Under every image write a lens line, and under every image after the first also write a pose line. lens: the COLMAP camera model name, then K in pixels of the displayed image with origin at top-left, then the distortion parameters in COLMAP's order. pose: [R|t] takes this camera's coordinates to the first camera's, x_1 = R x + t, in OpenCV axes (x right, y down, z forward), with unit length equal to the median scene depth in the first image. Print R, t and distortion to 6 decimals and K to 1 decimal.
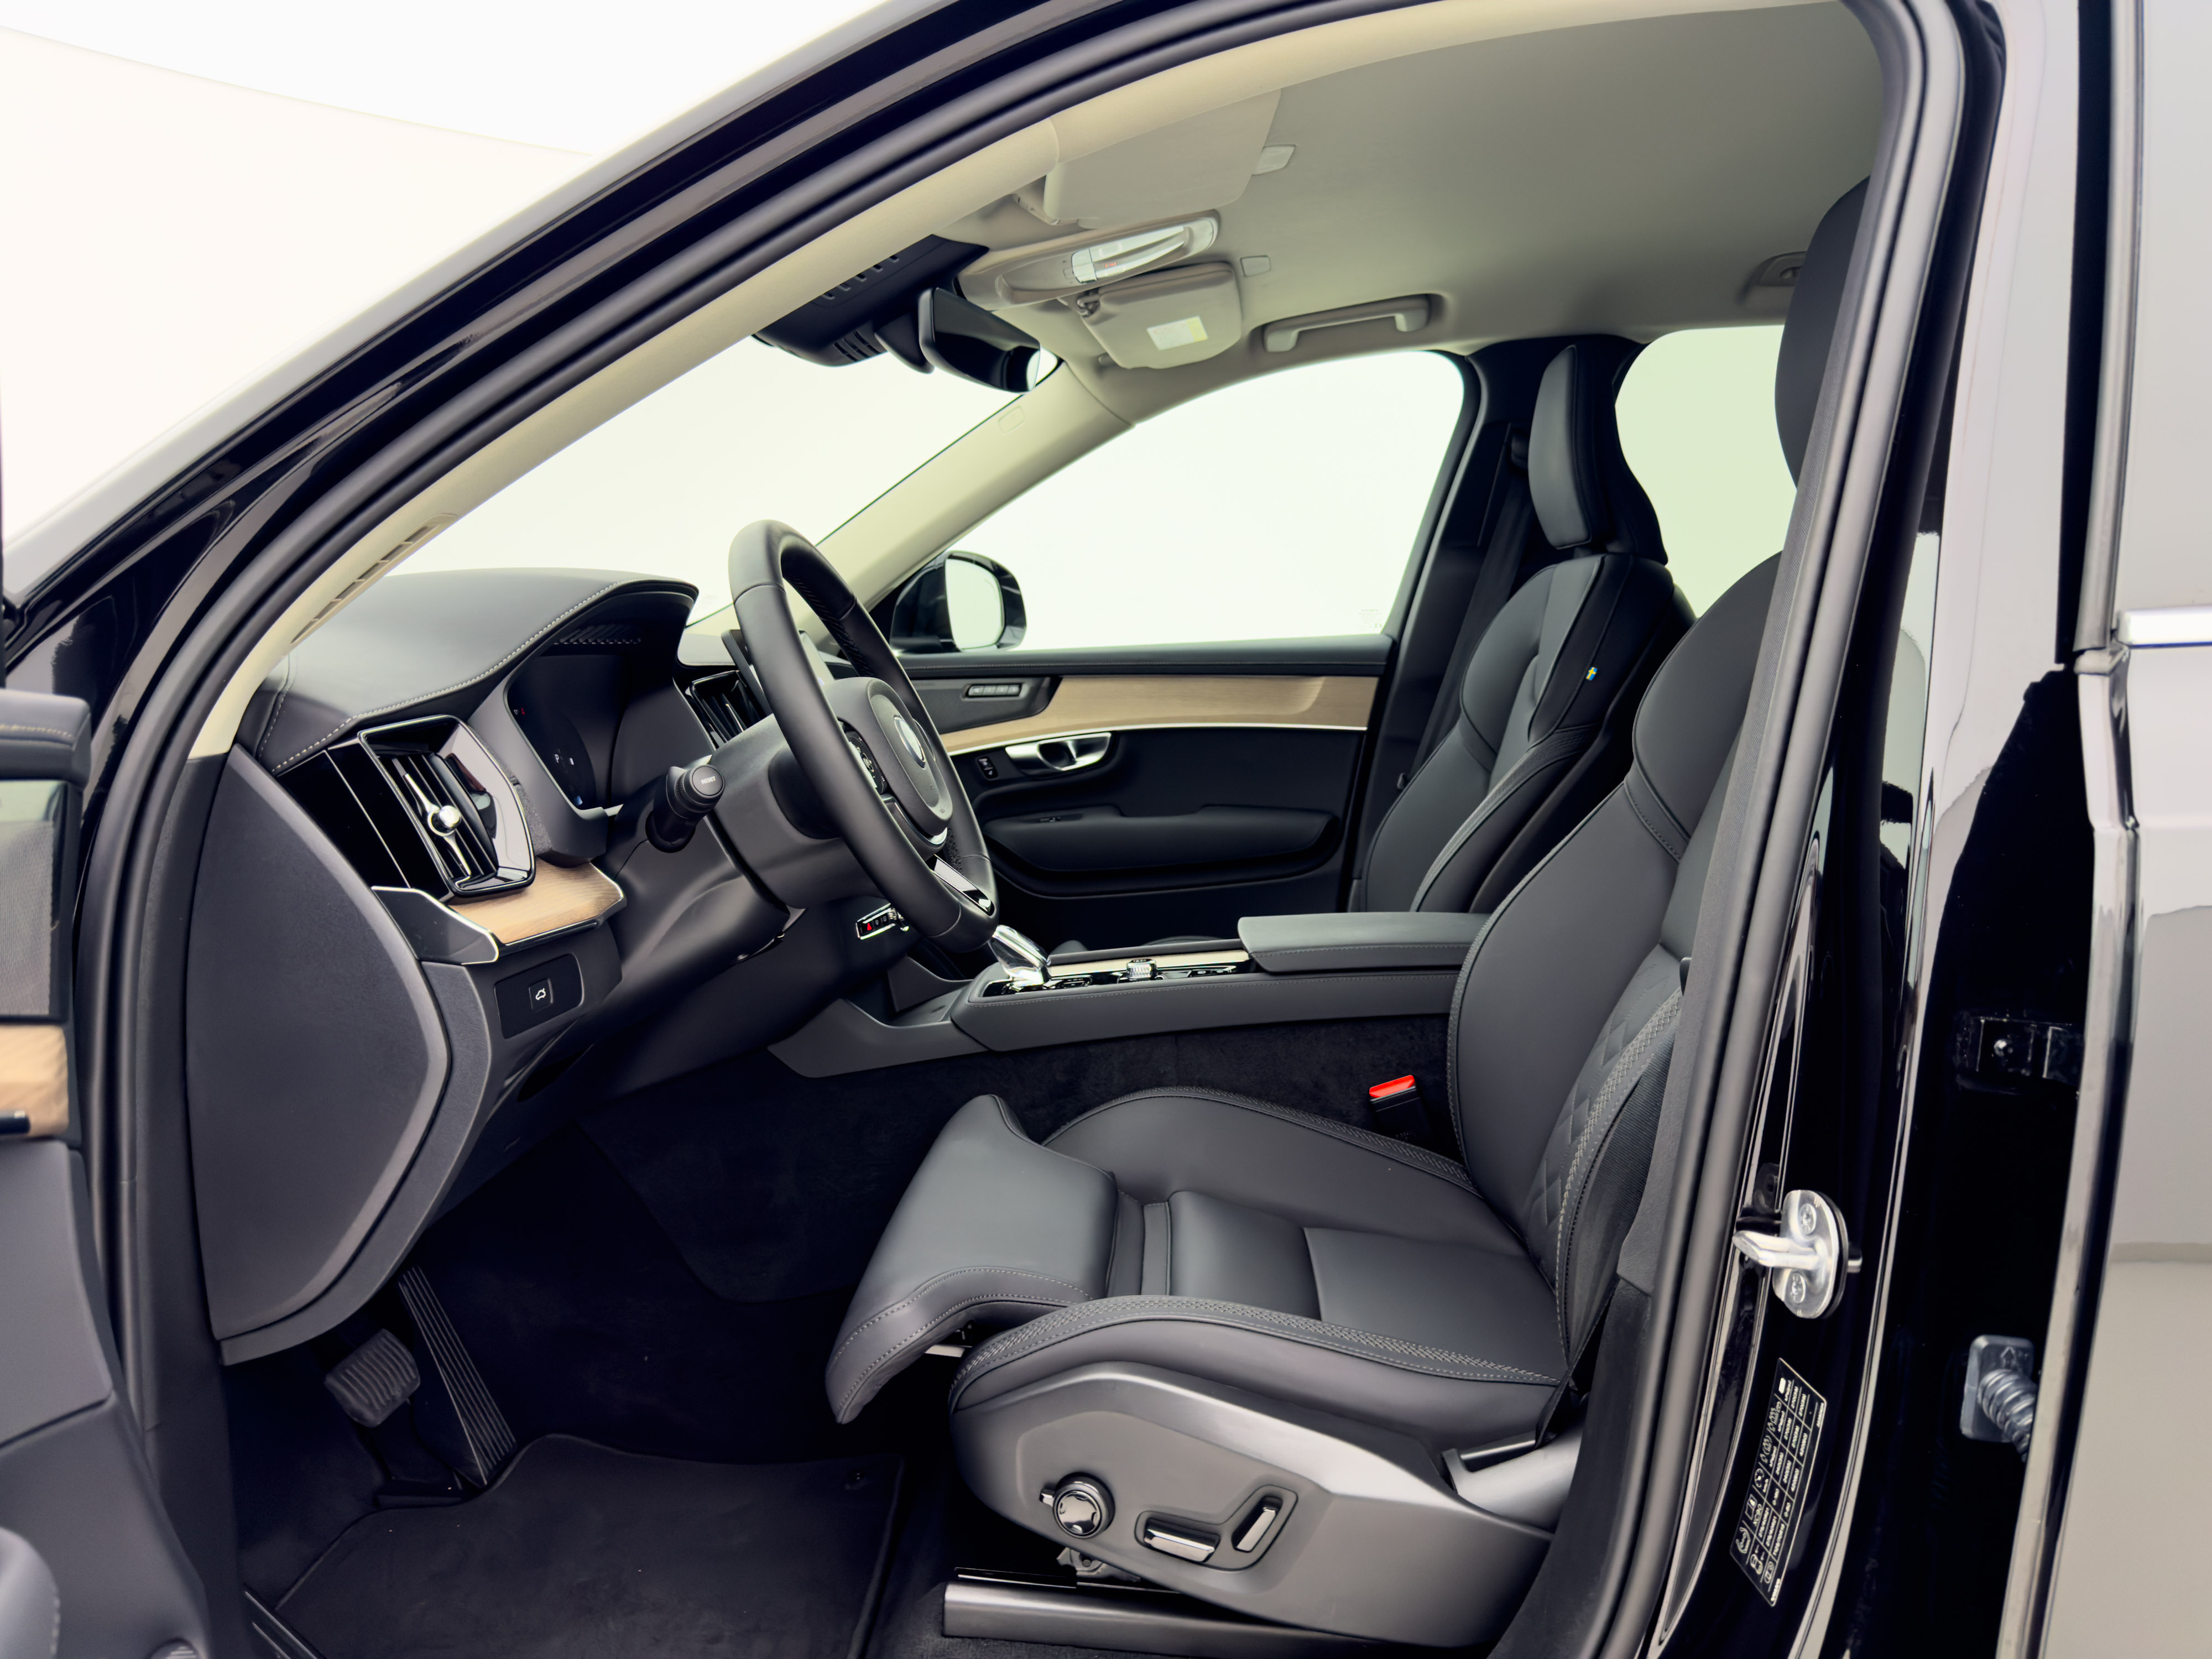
lens RADIAL K [[1622.3, 0, 1055.3], [0, 1622.3, 831.2], [0, 0, 1]] dist [0.054314, -0.073486]
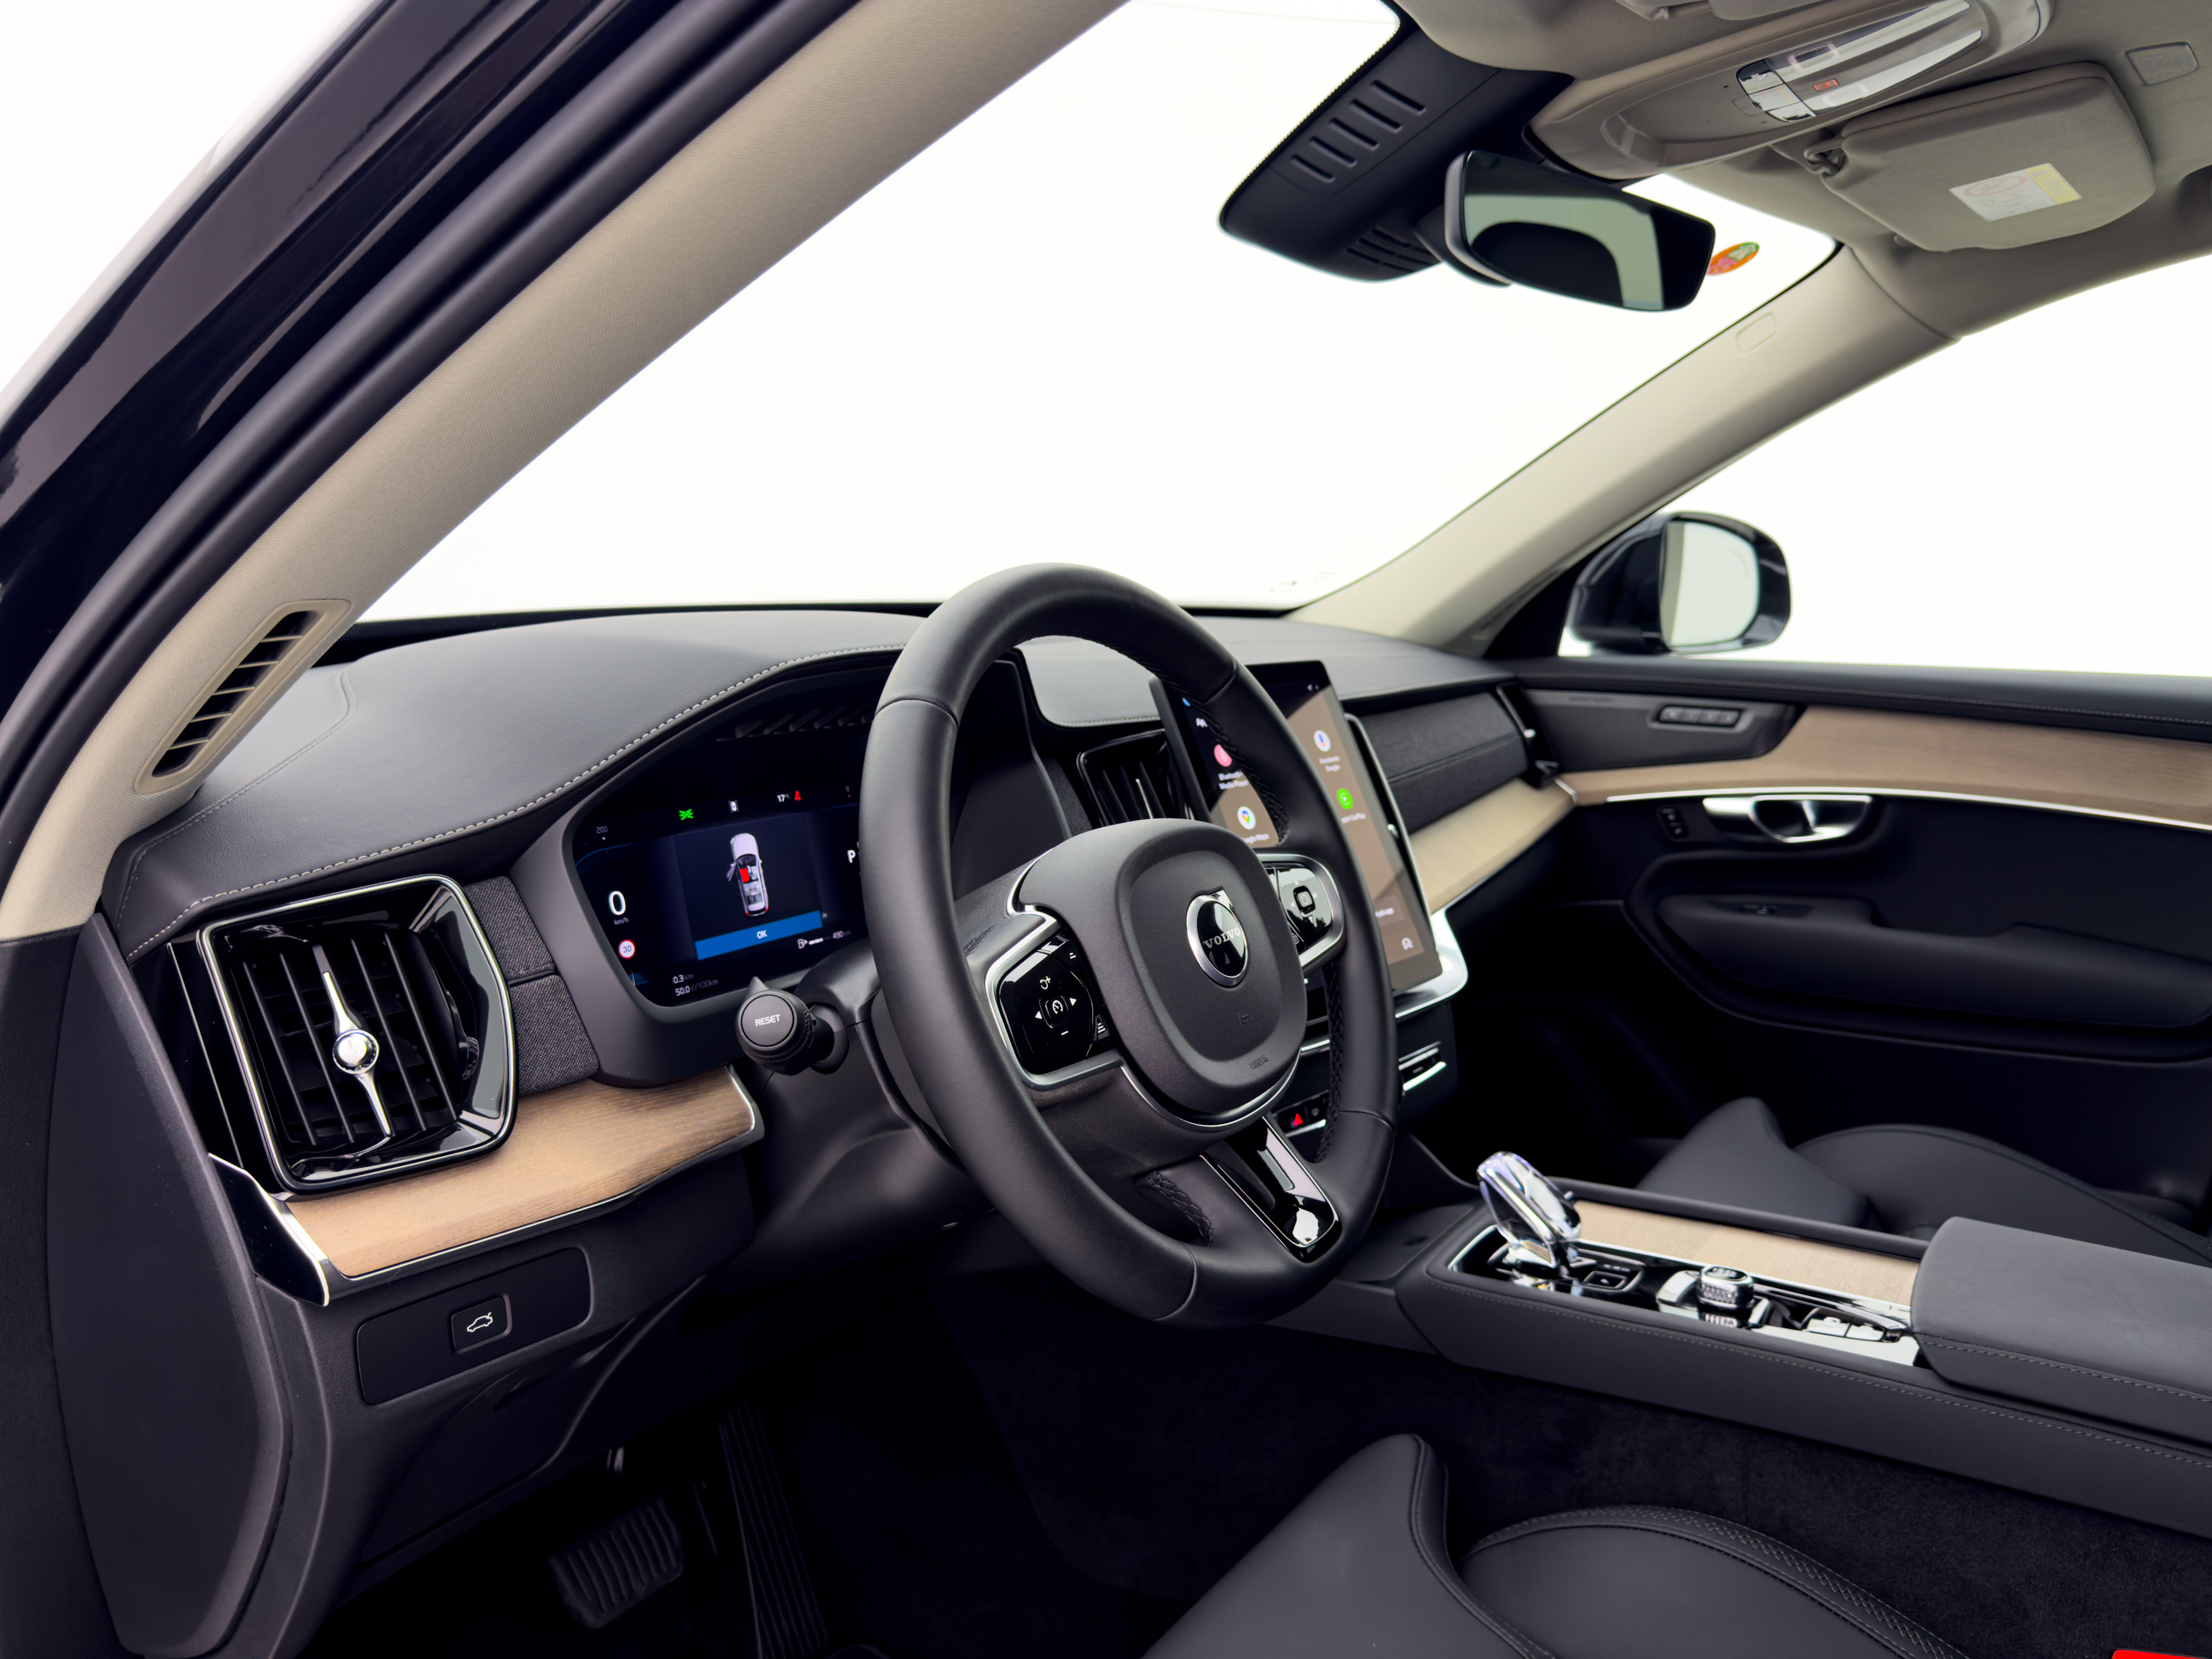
lens RADIAL K [[1622.3, 0, 1055.3], [0, 1622.3, 831.2], [0, 0, 1]] dist [0.054314, -0.073486]
pose [[0.861727, 0.132918, -0.489653, 0.091198], [-0.097959, 0.990503, 0.096479, -0.093838], [0.497826, -0.035173, 0.866563, 0.286347]]
